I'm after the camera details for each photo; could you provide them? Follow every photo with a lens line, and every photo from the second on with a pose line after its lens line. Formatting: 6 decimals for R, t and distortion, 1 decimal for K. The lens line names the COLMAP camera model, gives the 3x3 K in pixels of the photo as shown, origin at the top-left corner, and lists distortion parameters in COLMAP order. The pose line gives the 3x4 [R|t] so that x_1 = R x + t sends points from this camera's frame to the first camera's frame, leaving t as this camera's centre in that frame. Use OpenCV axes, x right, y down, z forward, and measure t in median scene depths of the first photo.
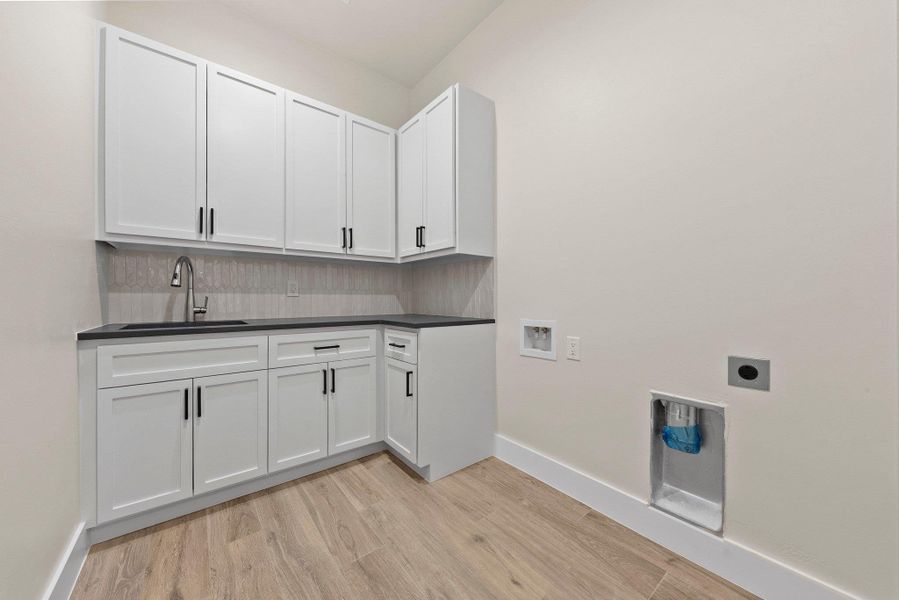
lens RADIAL K [[324.1, 0, 448.8], [0, 324.1, 301.3], [0, 0, 1]] dist [-0.001251, 0.000008]
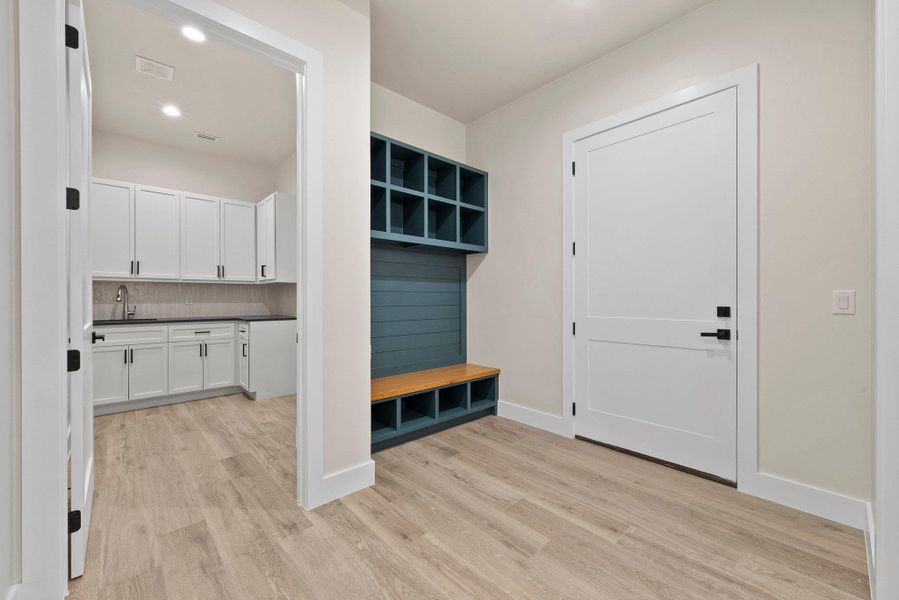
lens RADIAL K [[359.0, 0, 446.7], [0, 359.0, 302.3], [0, 0, 1]] dist [-0.000738, 0.000132]
pose [[0.997399, -0.001290, 0.072071, 0.883048], [0.000948, 0.999988, 0.004790, -0.042530], [-0.072077, -0.004709, 0.997388, -1.178316]]
